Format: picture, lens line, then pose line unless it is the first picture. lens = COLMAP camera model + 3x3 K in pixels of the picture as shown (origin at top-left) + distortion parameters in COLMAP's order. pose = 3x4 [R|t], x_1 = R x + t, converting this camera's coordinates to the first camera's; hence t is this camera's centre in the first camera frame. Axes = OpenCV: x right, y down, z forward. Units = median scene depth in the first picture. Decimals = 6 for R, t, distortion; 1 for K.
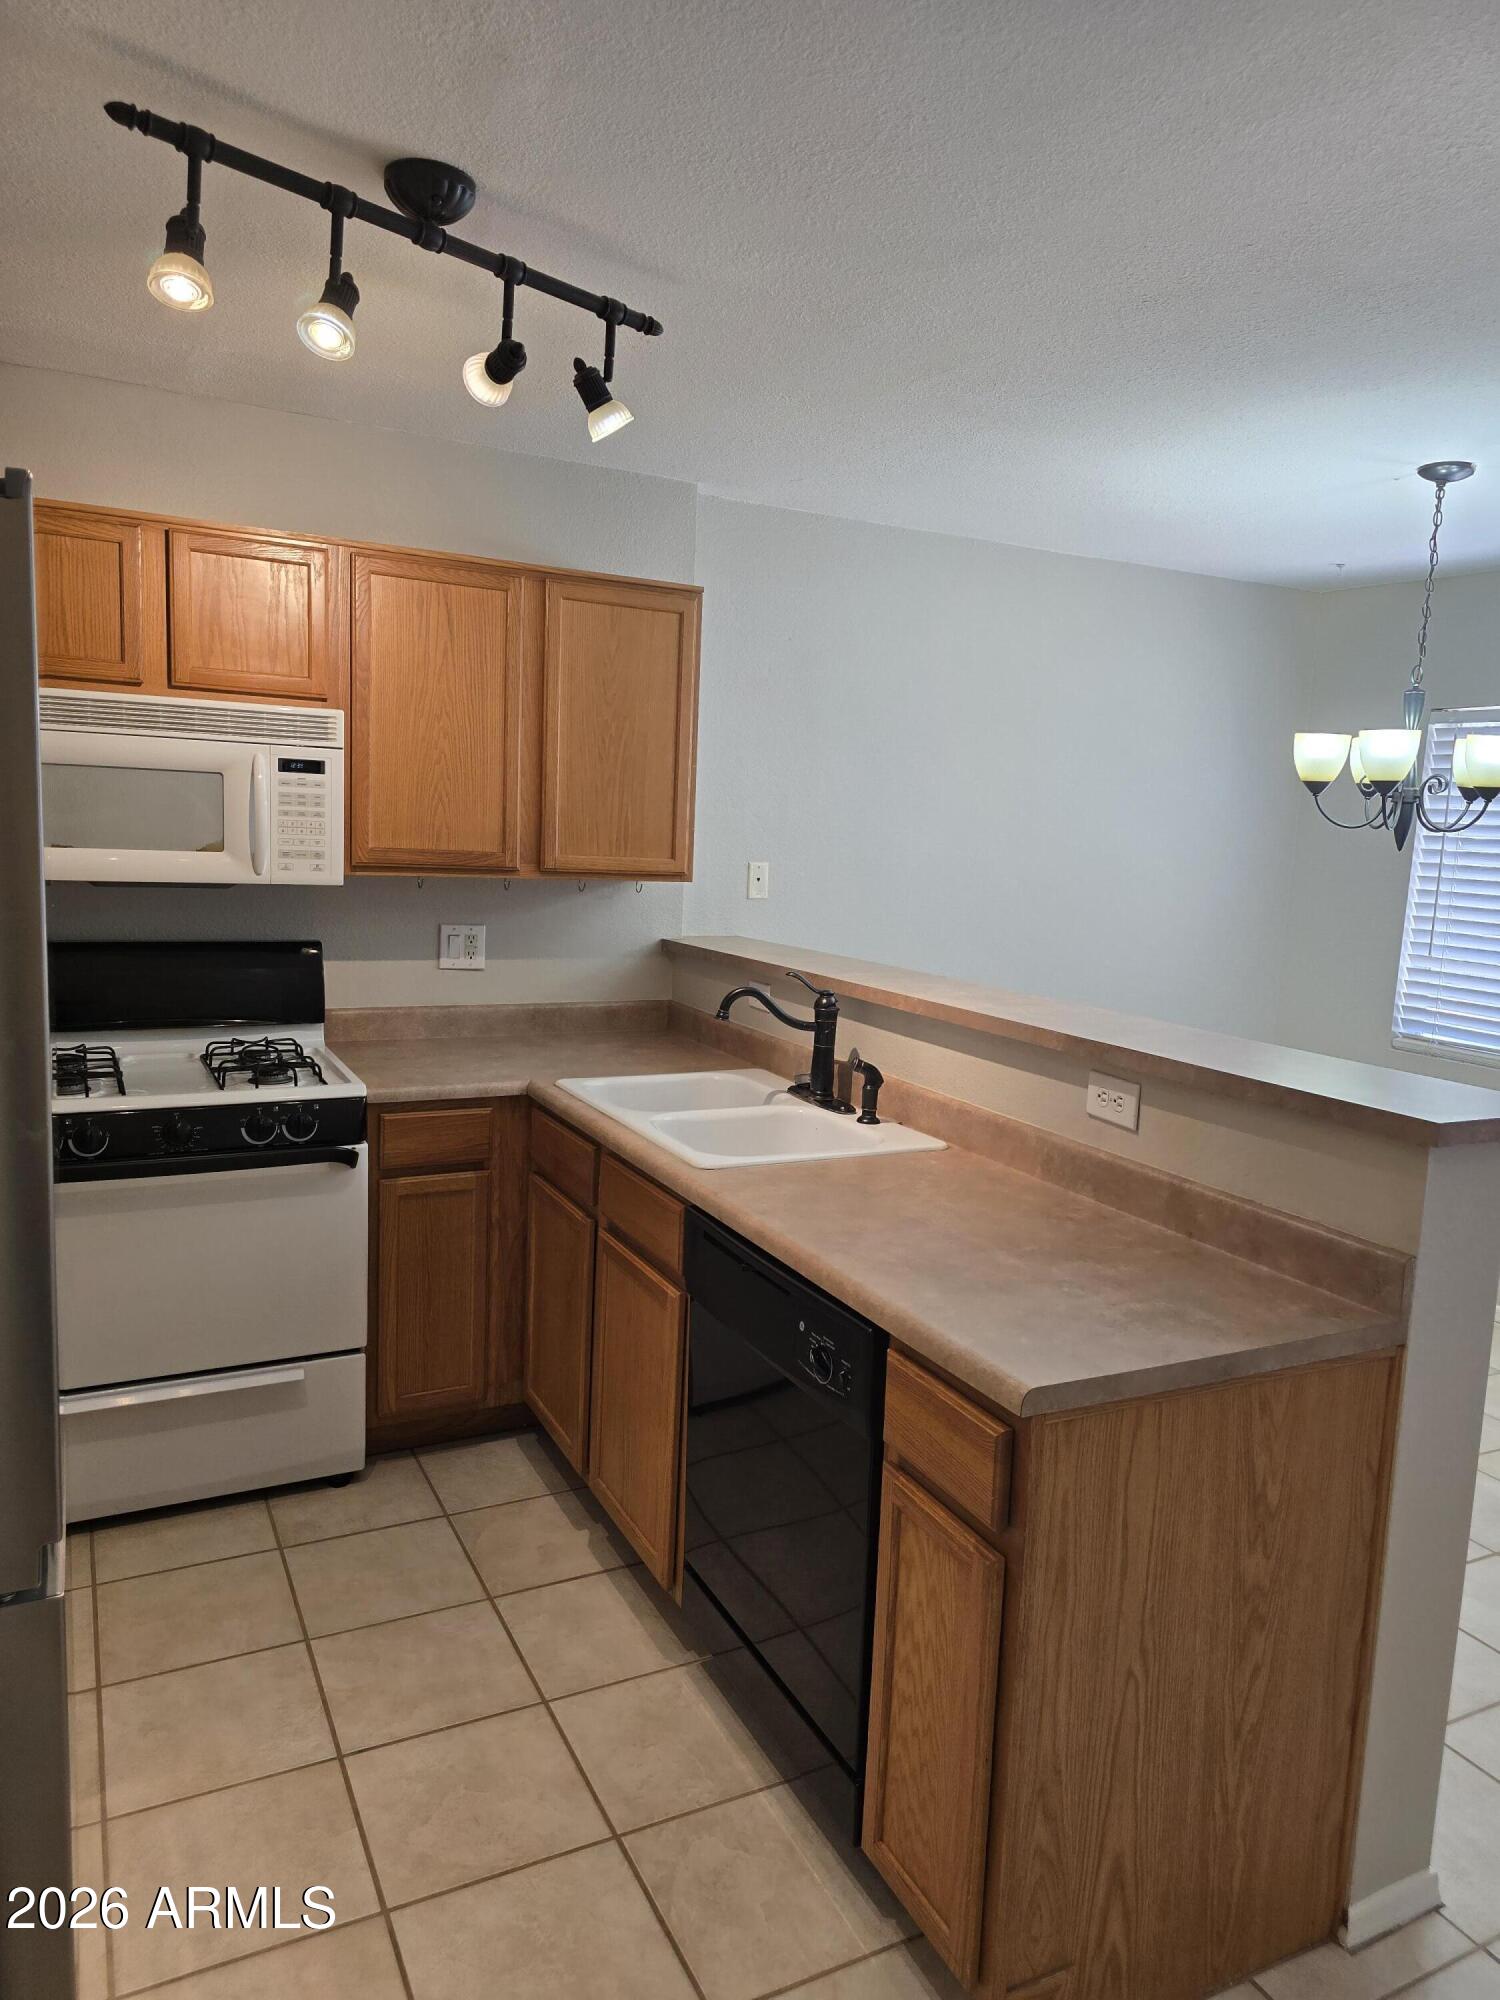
lens RADIAL K [[1333.7, 0, 758.9], [0, 1333.7, 1006.8], [0, 0, 1]] dist [0.057664, -0.084037]
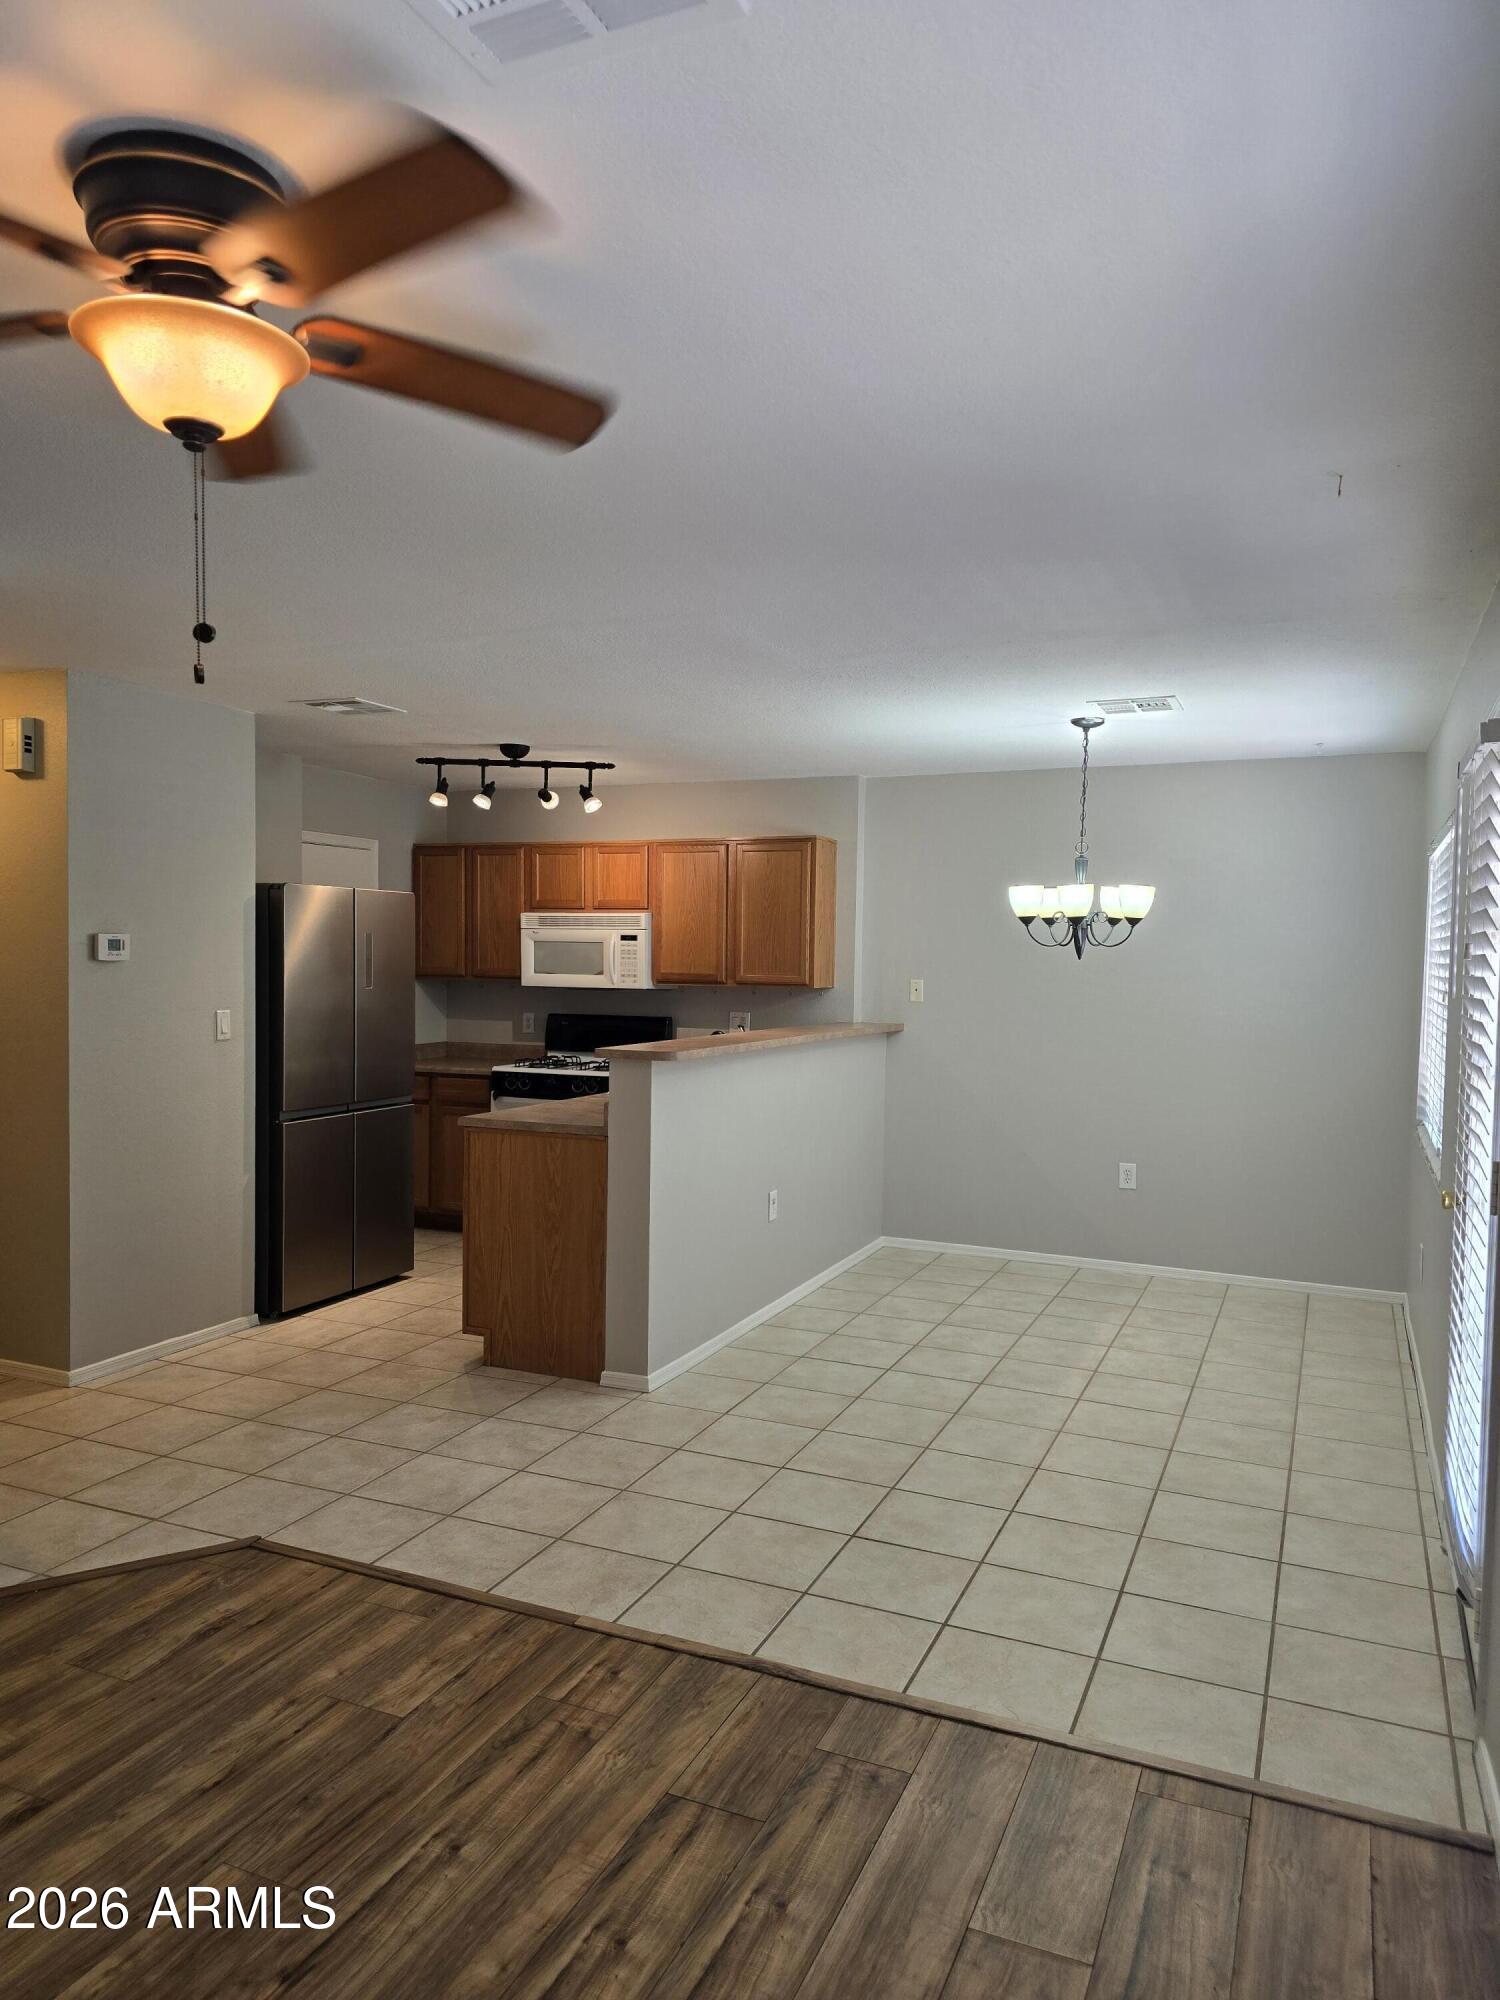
lens RADIAL K [[1333.7, 0, 758.9], [0, 1333.7, 1006.8], [0, 0, 1]] dist [0.057664, -0.084037]
pose [[0.631097, -0.007335, -0.775669, 1.596857], [-0.091350, 0.992294, -0.083707, 0.112838], [0.770306, 0.123685, 0.625564, -0.260961]]
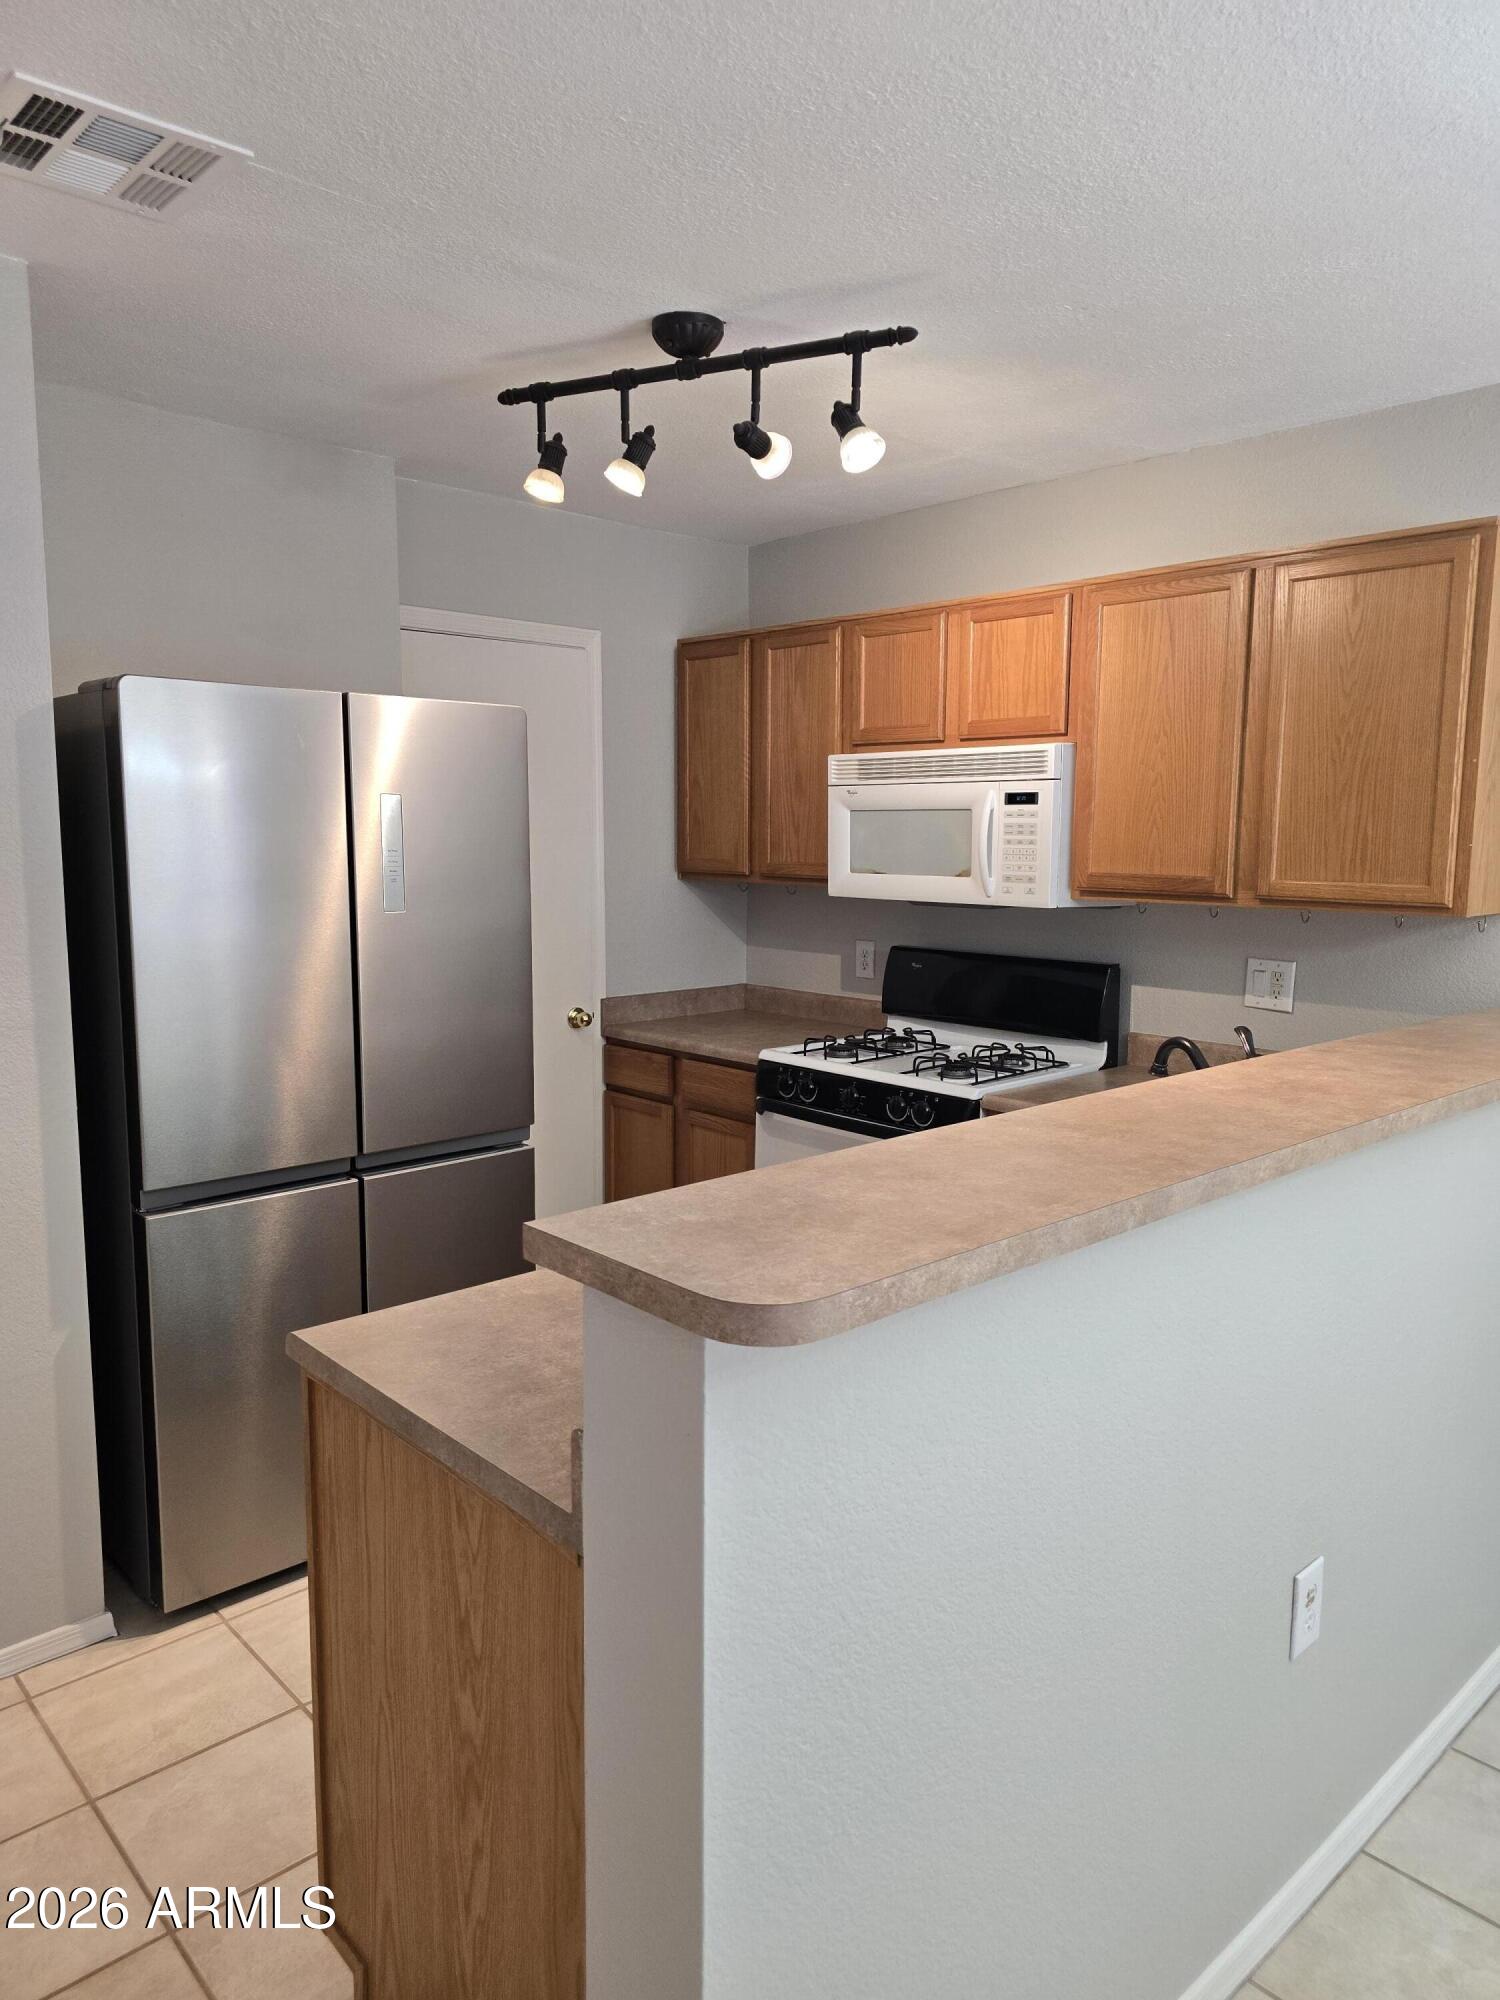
lens RADIAL K [[1333.7, 0, 758.9], [0, 1333.7, 1006.8], [0, 0, 1]] dist [0.057664, -0.084037]
pose [[0.264472, 0.086051, -0.960547, 0.665702], [-0.125818, 0.990577, 0.054099, -0.042952], [0.956151, 0.106546, 0.272807, 0.514593]]
